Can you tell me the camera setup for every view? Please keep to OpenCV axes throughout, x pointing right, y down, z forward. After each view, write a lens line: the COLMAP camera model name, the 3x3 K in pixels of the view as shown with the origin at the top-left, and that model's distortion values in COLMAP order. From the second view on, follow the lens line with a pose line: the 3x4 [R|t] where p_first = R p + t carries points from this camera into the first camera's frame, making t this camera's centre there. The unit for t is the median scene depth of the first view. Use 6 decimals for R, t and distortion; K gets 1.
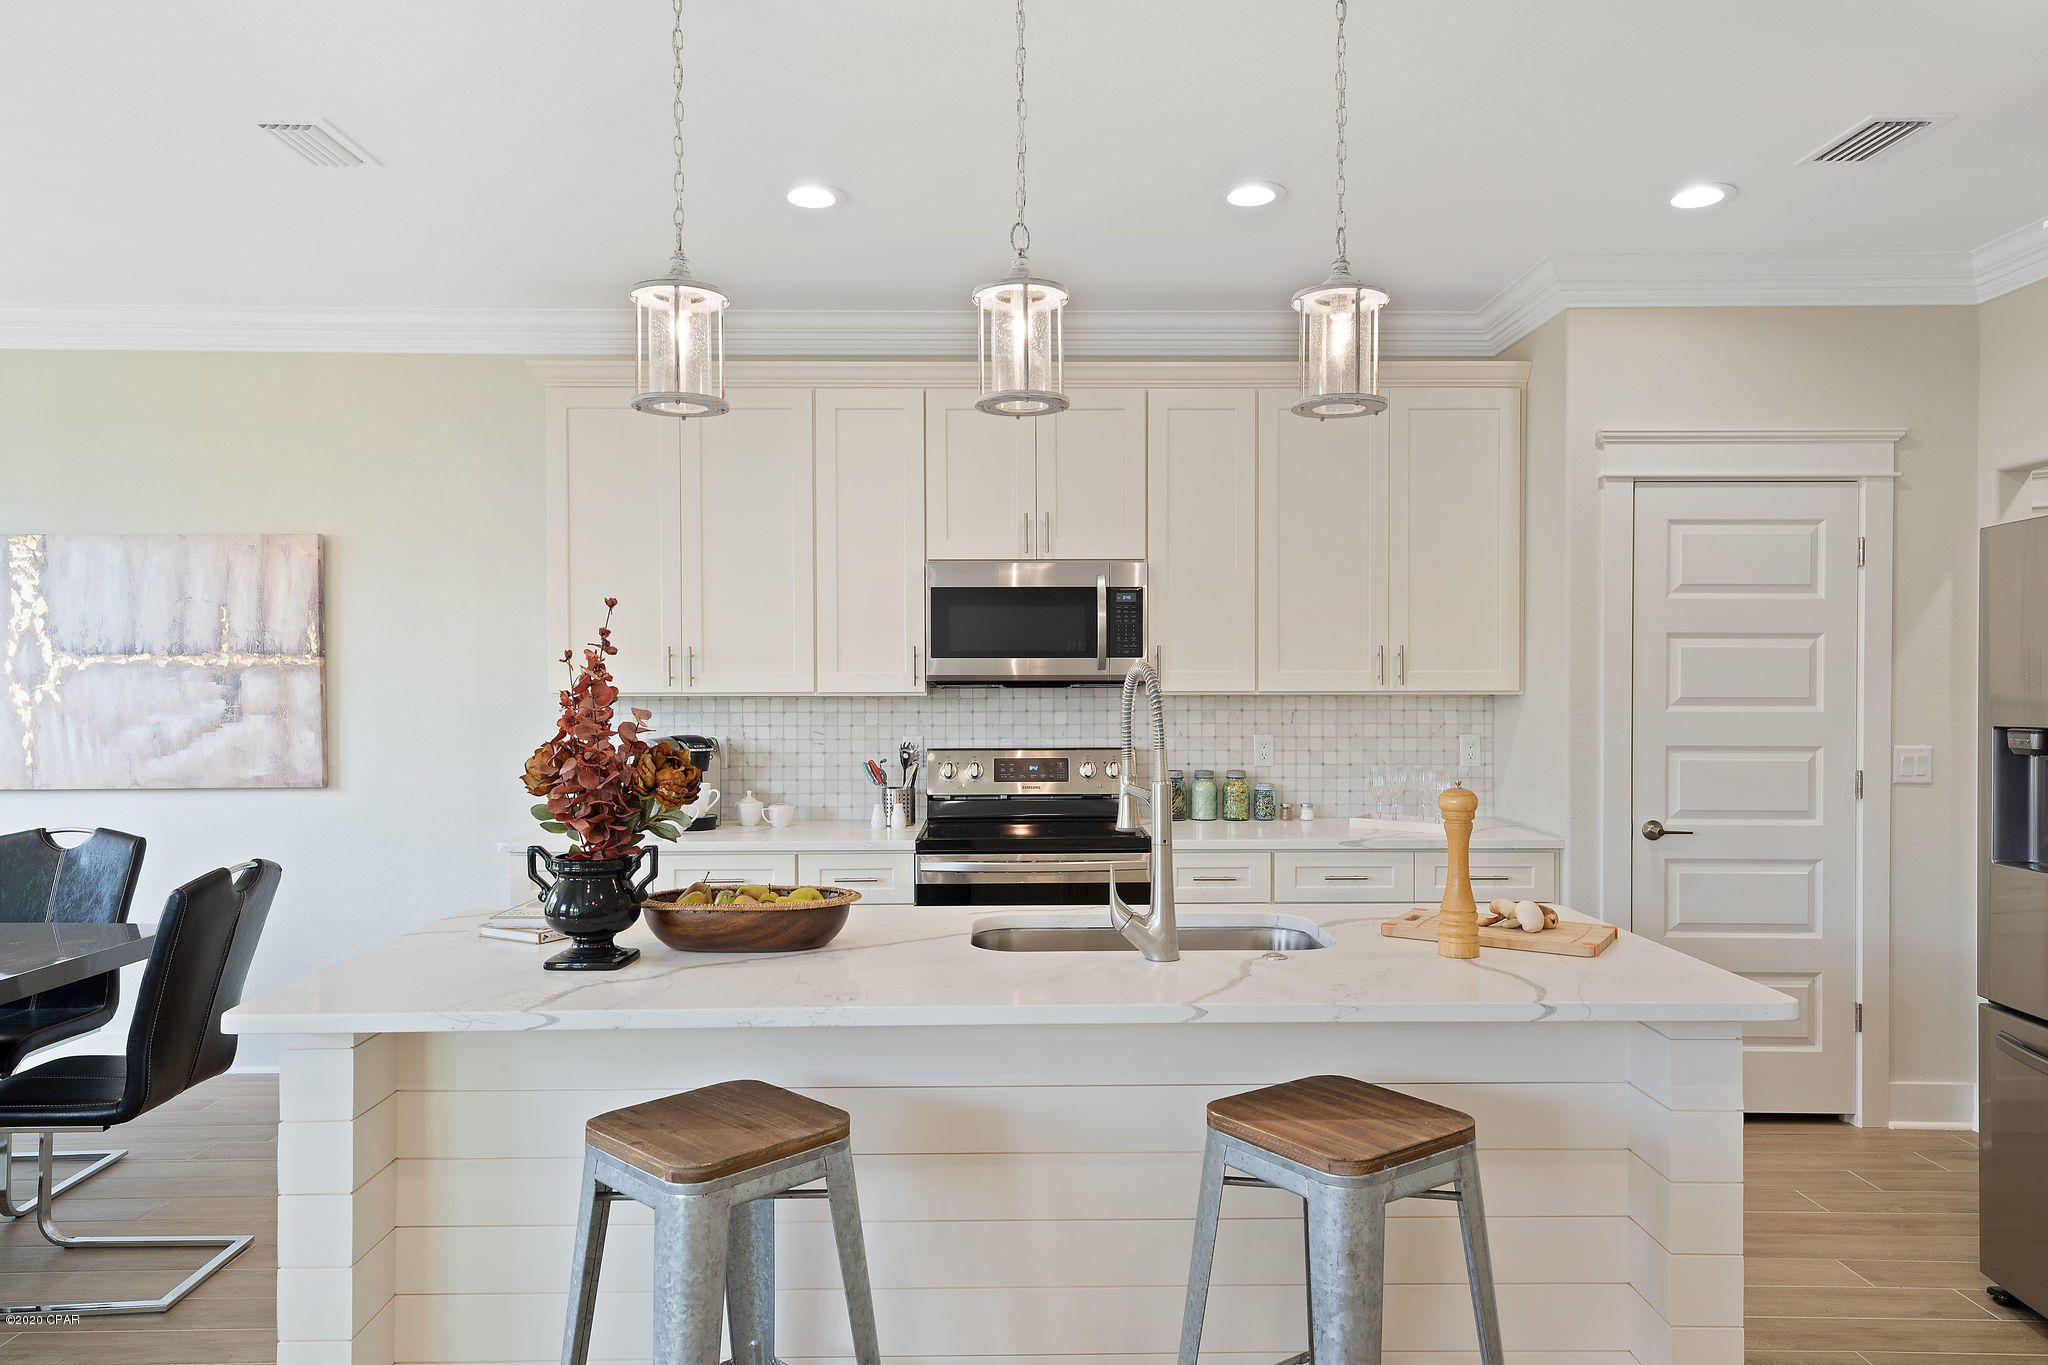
lens RADIAL K [[1341.5, 0, 1024.0], [0, 1341.5, 682.5], [0, 0, 1]] dist [0.026036, -0.000389]
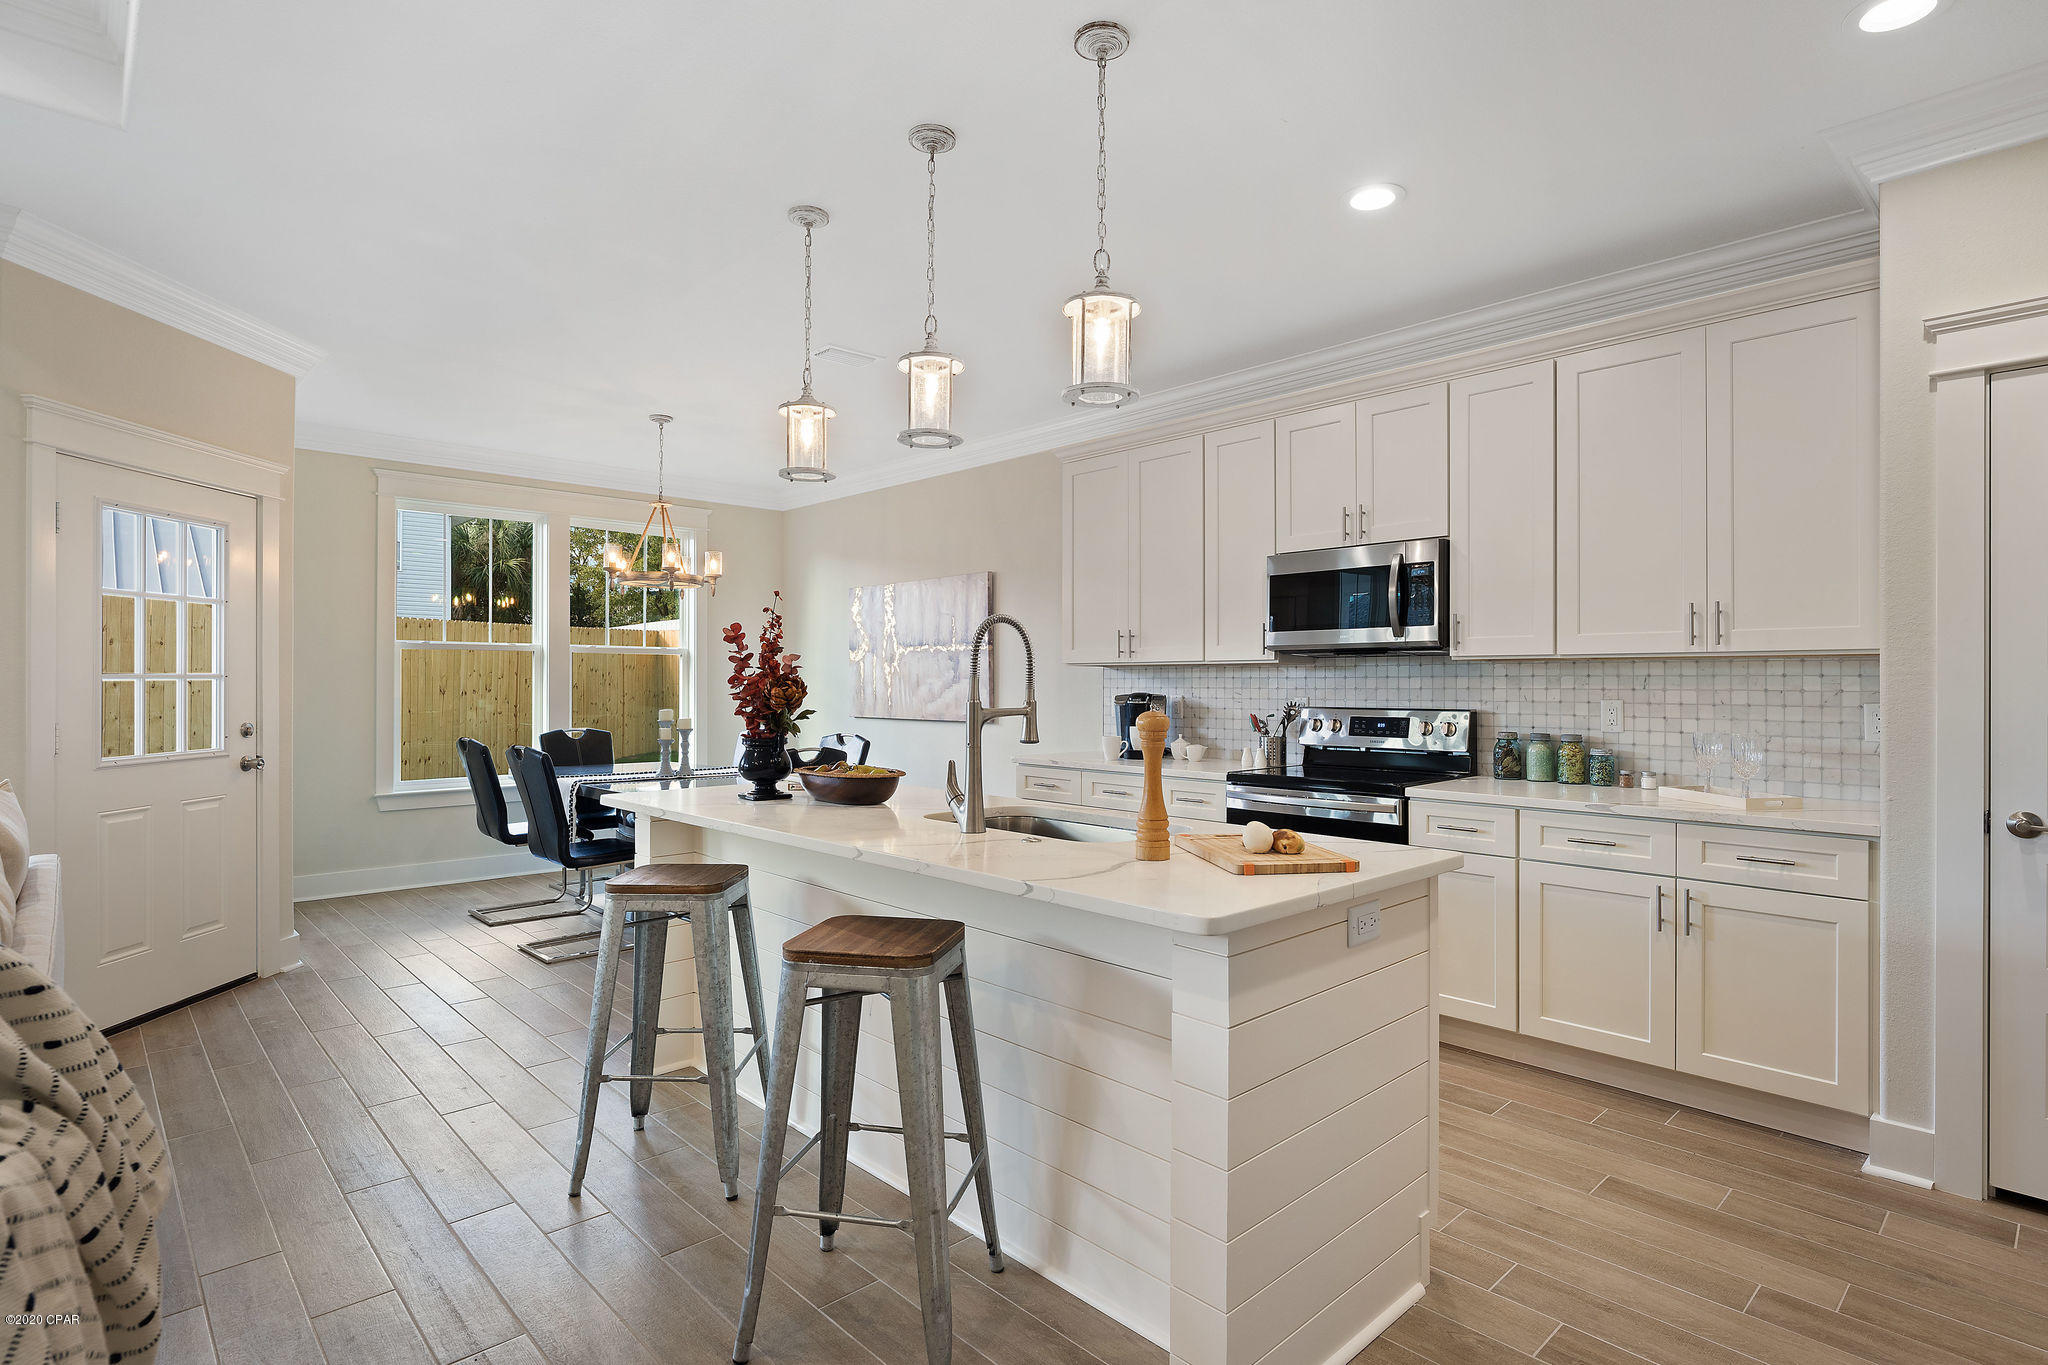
lens RADIAL K [[1024.7, 0, 1024.0], [0, 1024.7, 682.5], [0, 0, 1]] dist [-0.001911, -0.000892]
pose [[0.677426, 0.003180, -0.735584, 0.446840], [-0.004366, 0.999990, 0.000302, 0.027588], [0.735578, 0.003007, 0.677433, 0.169490]]
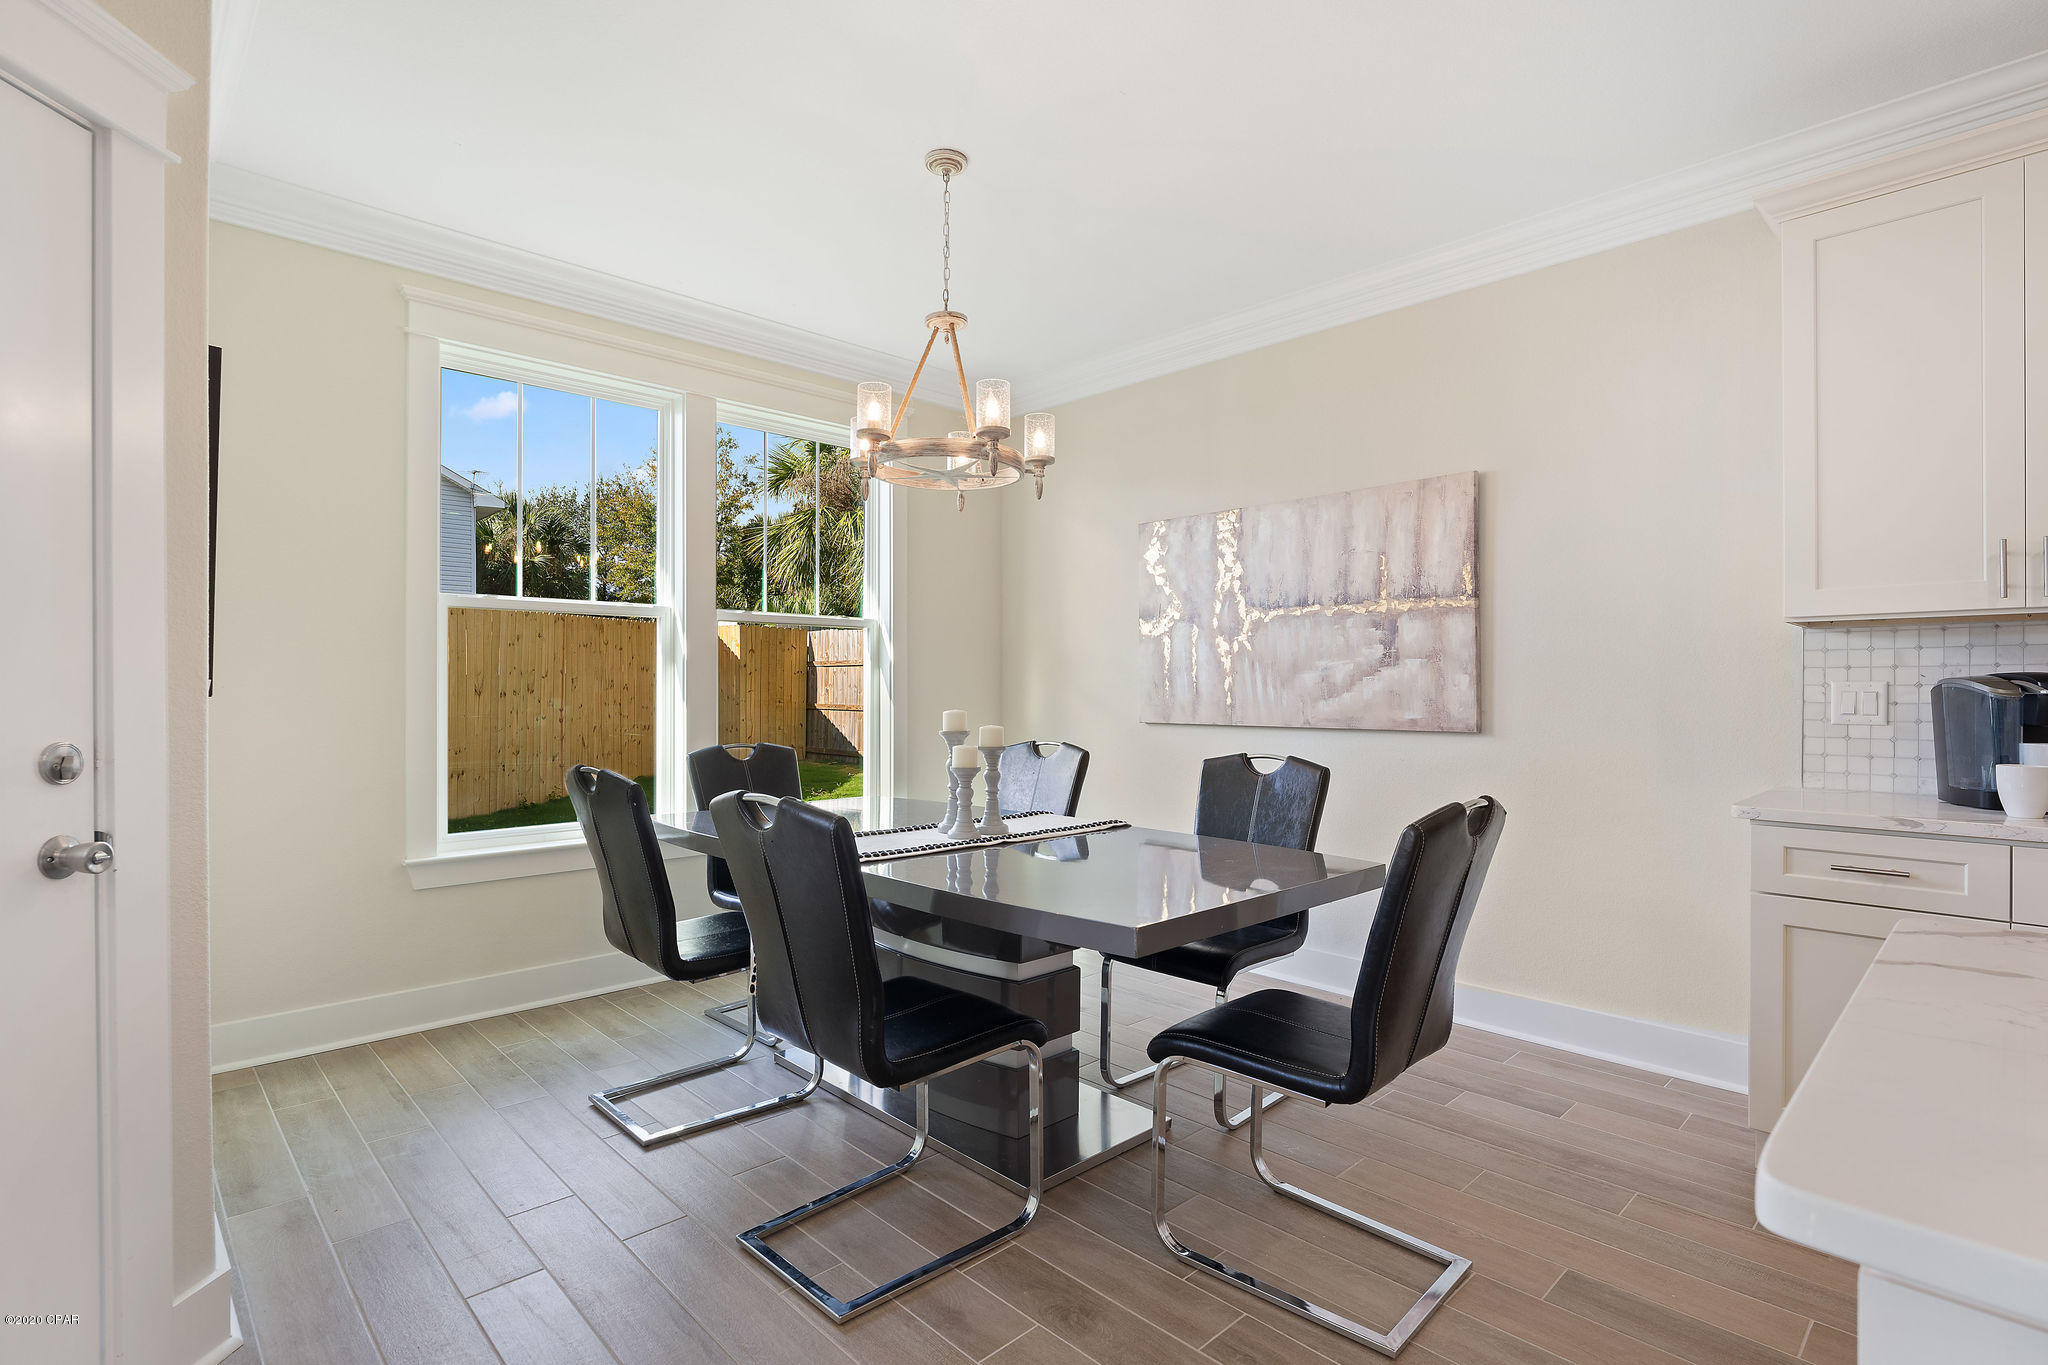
lens RADIAL K [[965.2, 0, 1017.7], [0, 965.2, 699.9], [0, 0, 1]] dist [-0.021647, 0.000024]
pose [[0.676639, 0.011518, -0.736225, -0.236465], [-0.003755, 0.999919, 0.012191, 0.047287], [0.736305, -0.005484, 0.676627, 0.294300]]
